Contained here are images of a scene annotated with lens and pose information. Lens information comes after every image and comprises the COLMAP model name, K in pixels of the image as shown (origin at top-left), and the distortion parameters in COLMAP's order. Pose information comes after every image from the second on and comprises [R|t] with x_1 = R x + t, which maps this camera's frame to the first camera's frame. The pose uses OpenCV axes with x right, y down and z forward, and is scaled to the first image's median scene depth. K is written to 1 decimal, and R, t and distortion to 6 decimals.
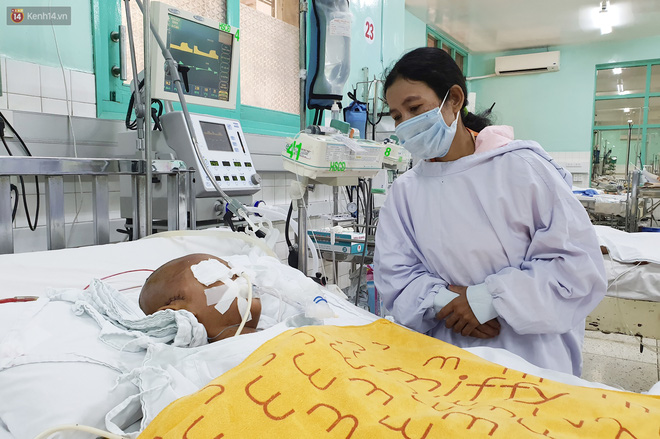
lens RADIAL K [[524.6, 0, 341.5], [0, 524.6, 221.7], [0, 0, 1]] dist [0.010914, -0.016461]
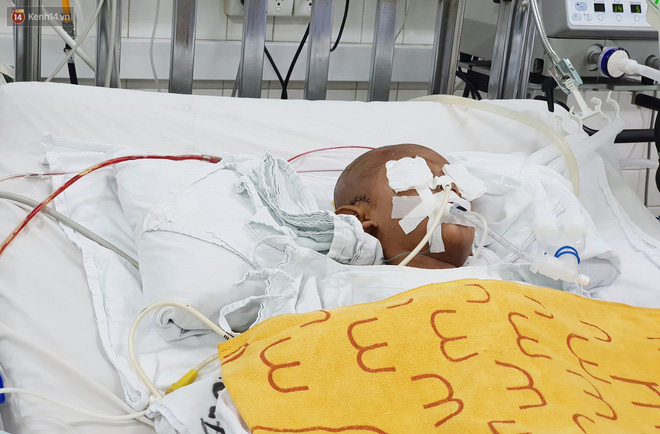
lens RADIAL K [[1026.2, 0, 330.2], [0, 1026.2, 215.9], [0, 0, 1]] dist [0.073141, 0.000000]
pose [[0.789424, 0.239308, -0.565280, 0.288877], [-0.137487, 0.966413, 0.217123, -0.085648], [0.598253, -0.093684, 0.795812, -0.127040]]
